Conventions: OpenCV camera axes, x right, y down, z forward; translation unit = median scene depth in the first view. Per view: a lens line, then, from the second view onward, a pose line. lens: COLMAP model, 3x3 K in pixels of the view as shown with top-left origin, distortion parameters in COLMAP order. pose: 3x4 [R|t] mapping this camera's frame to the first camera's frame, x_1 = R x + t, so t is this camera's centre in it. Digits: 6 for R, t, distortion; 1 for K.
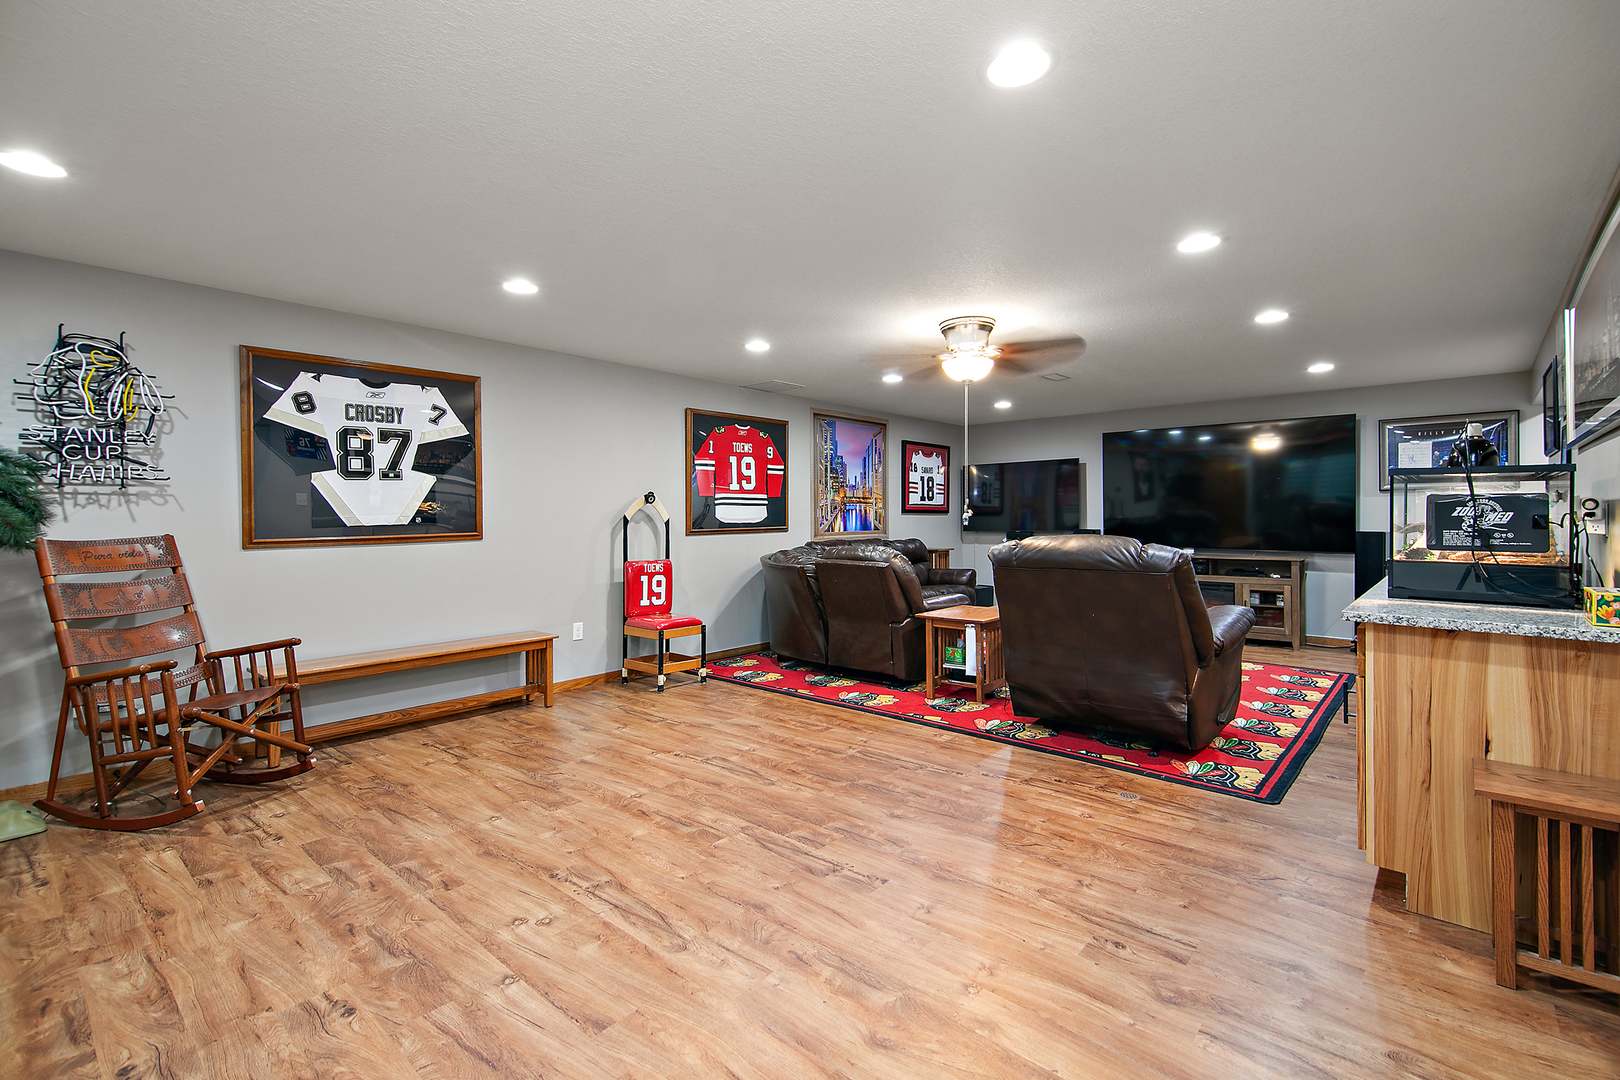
lens RADIAL K [[678.3, 0, 829.1], [0, 678.3, 515.6], [0, 0, 1]] dist [0.018204, -0.000009]
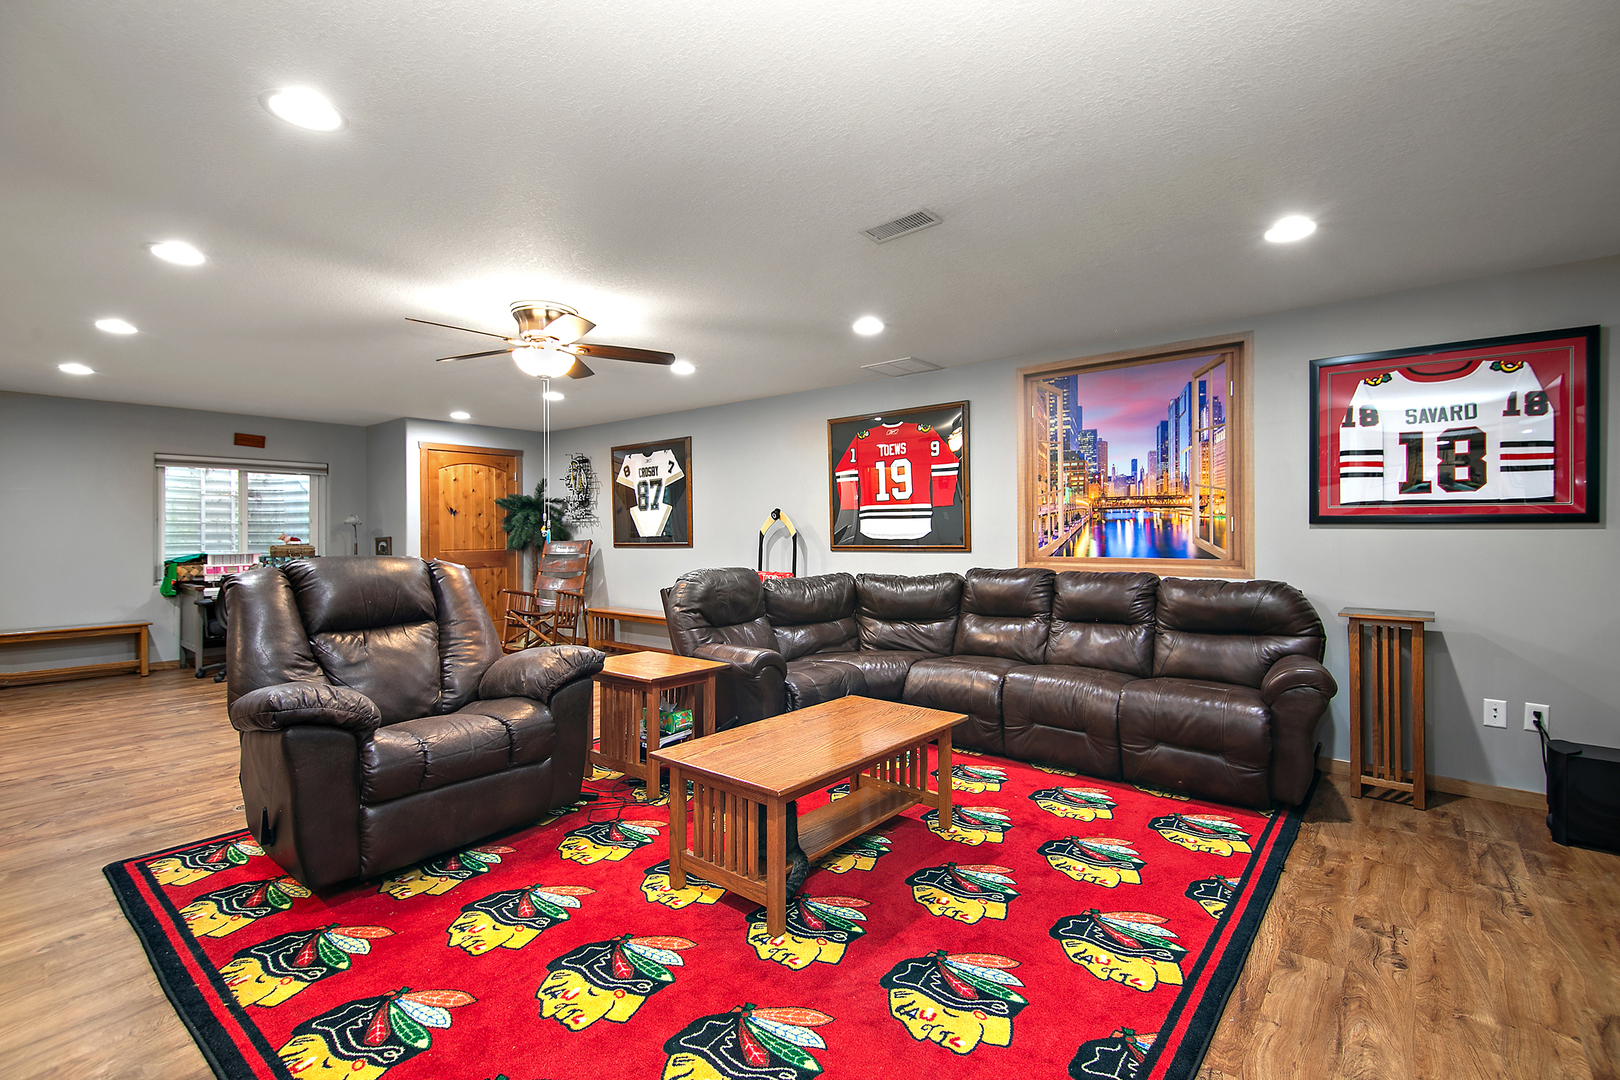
lens RADIAL K [[725.3, 0, 820.0], [0, 725.3, 517.9], [0, 0, 1]] dist [0.033155, -0.017018]
pose [[0.055695, -0.020522, -0.998237, 0.765362], [-0.000079, 0.999789, -0.020559, 0.002906], [0.998448, 0.001224, 0.055681, 0.864970]]
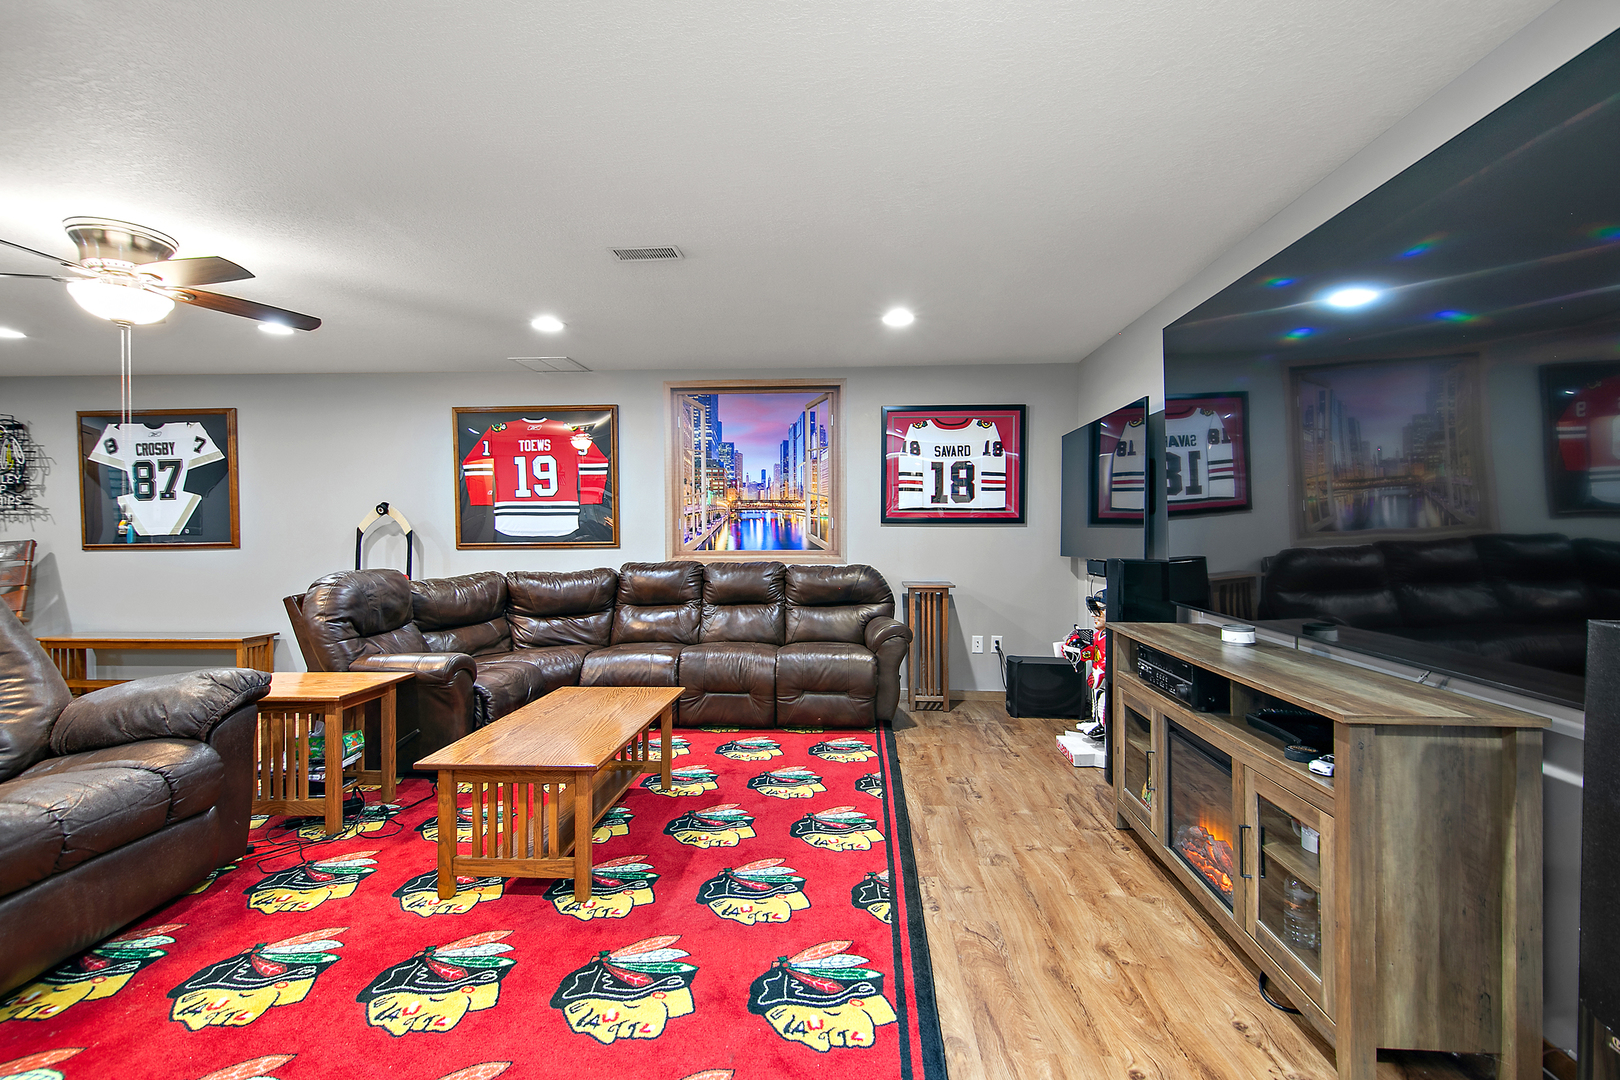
lens RADIAL K [[725.3, 0, 820.0], [0, 725.3, 517.9], [0, 0, 1]] dist [0.033155, -0.017018]
pose [[0.635953, -0.013558, -0.771609, 0.784328], [0.000275, 0.999850, -0.017342, 0.003848], [0.771728, 0.010816, 0.635861, 0.706770]]
